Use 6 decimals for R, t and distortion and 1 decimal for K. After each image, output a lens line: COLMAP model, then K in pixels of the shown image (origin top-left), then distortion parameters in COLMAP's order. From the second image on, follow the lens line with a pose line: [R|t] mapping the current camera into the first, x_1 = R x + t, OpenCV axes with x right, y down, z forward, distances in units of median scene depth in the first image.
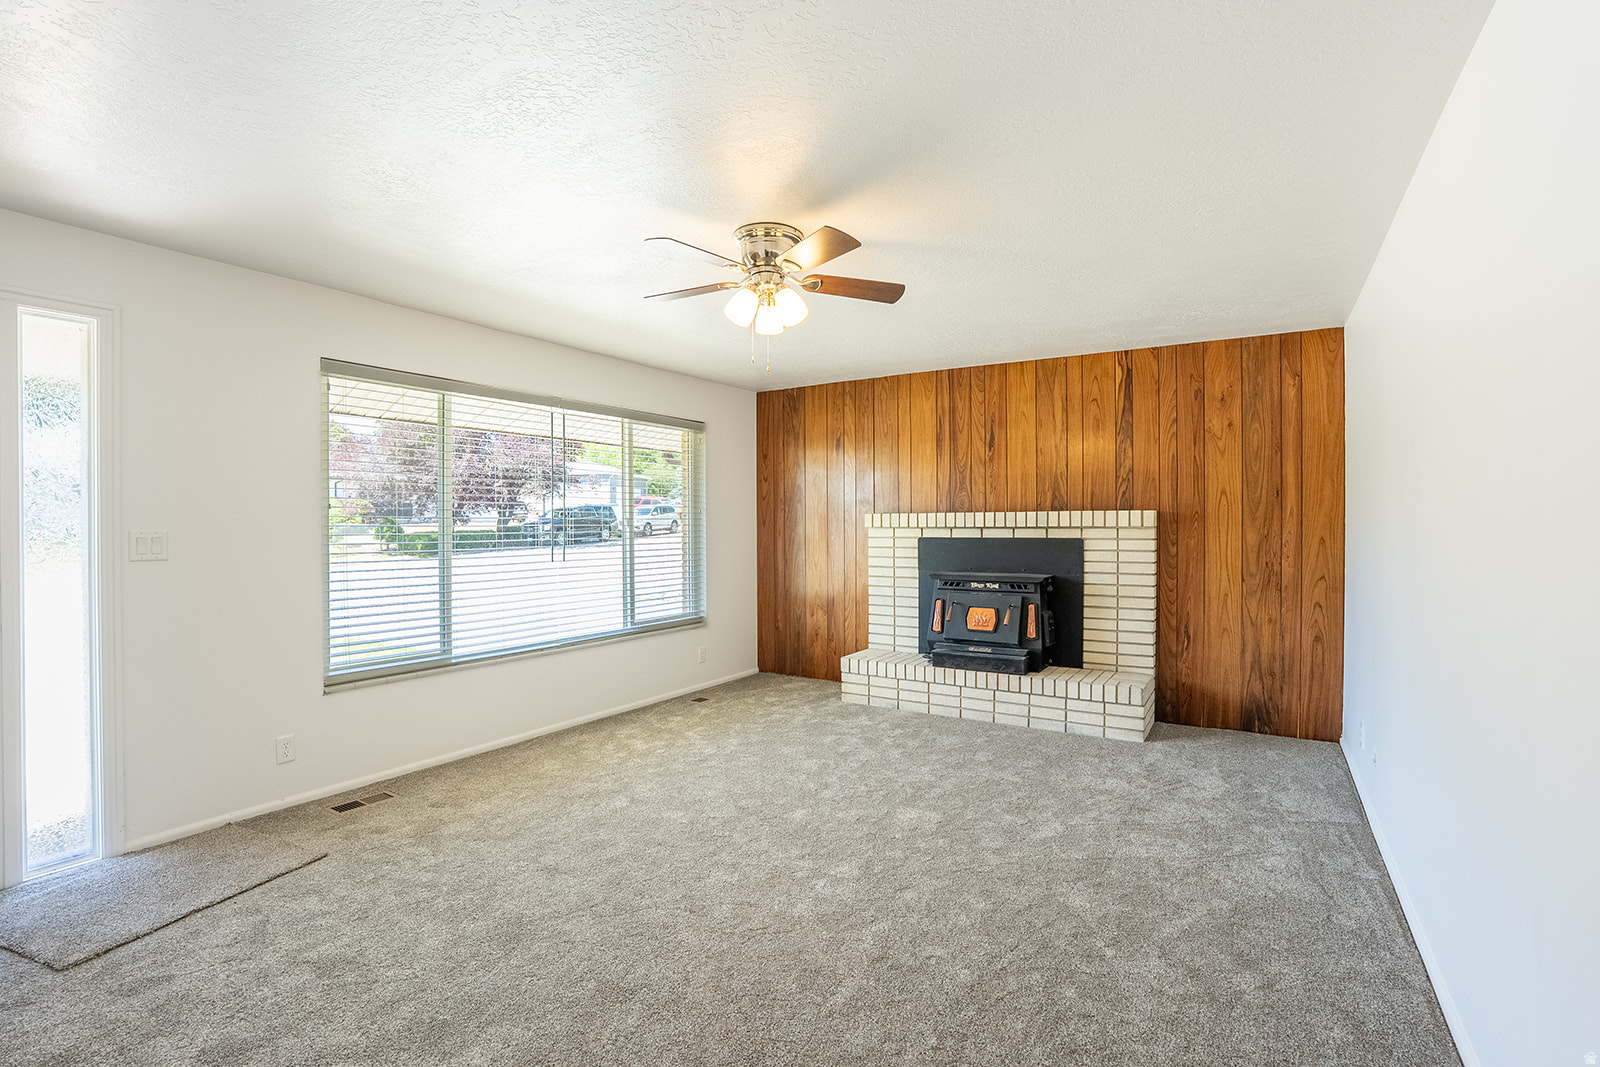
lens RADIAL K [[749.3, 0, 793.0], [0, 749.3, 531.1], [0, 0, 1]] dist [-0.037819, 0.000524]
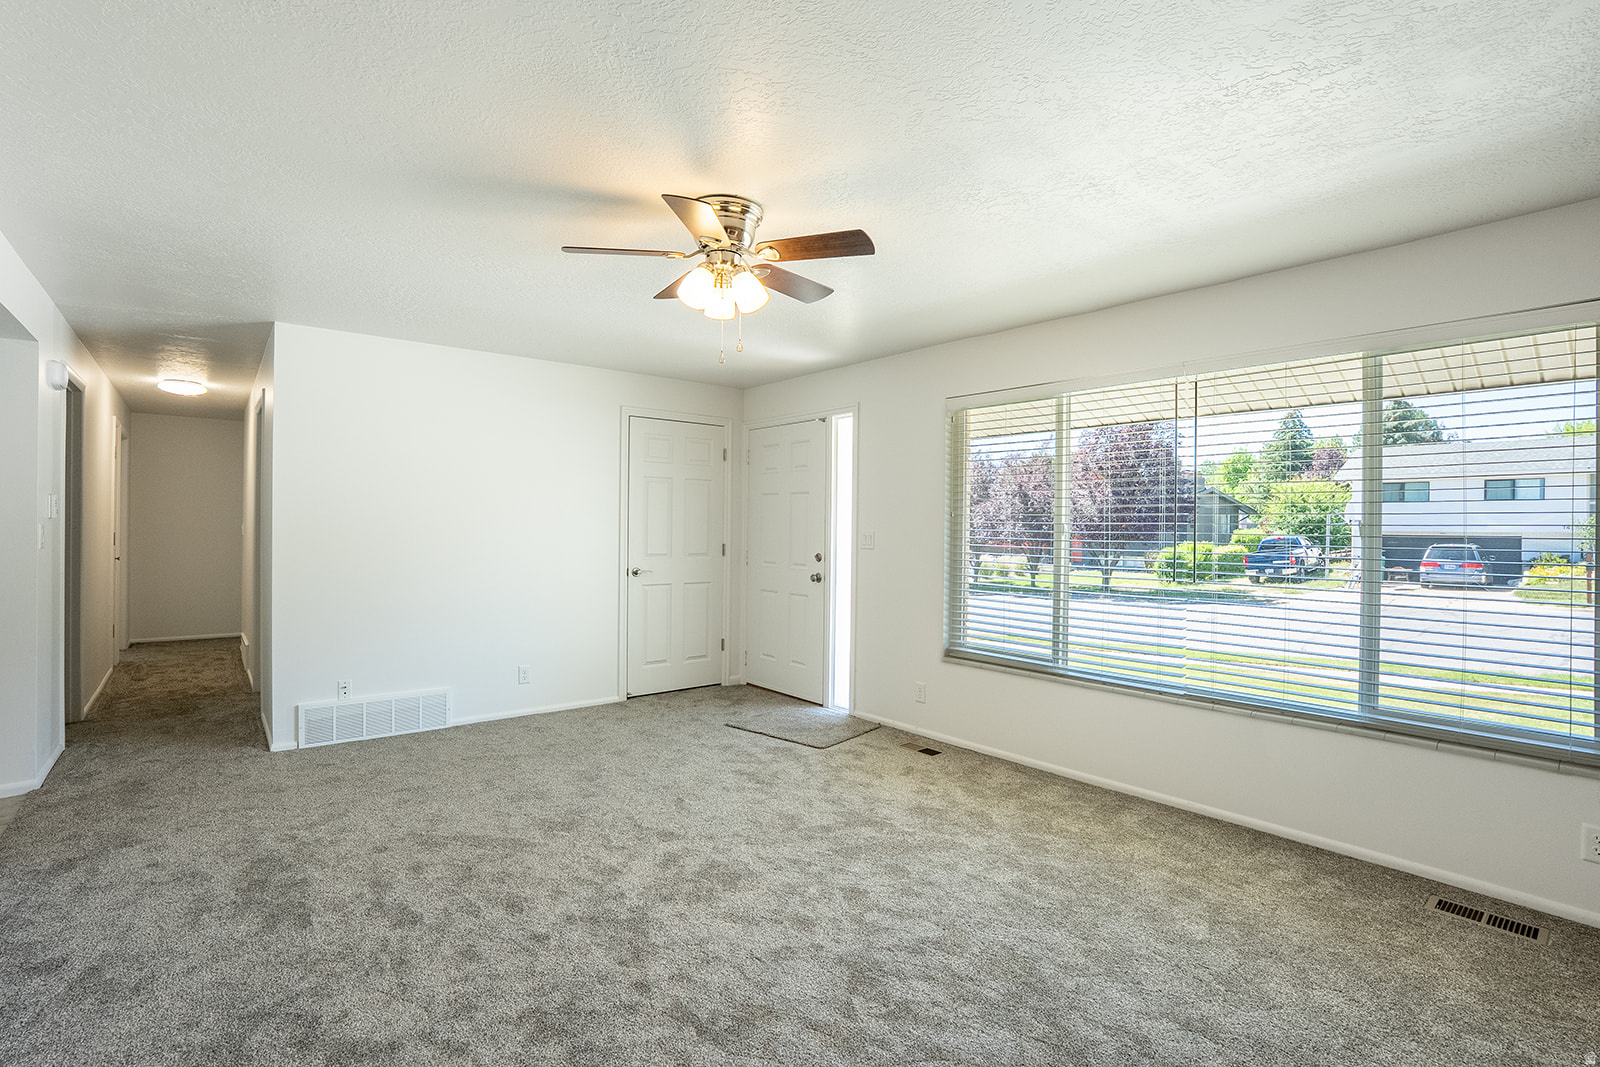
lens RADIAL K [[765.6, 0, 800.0], [0, 765.6, 533.5], [0, 0, 1]] dist [0.018554, 0.000182]
pose [[-0.296812, -0.000478, -0.954936, 0.569522], [-0.020800, 0.999766, 0.005964, -0.003785], [0.954709, 0.021632, -0.296753, 0.922375]]
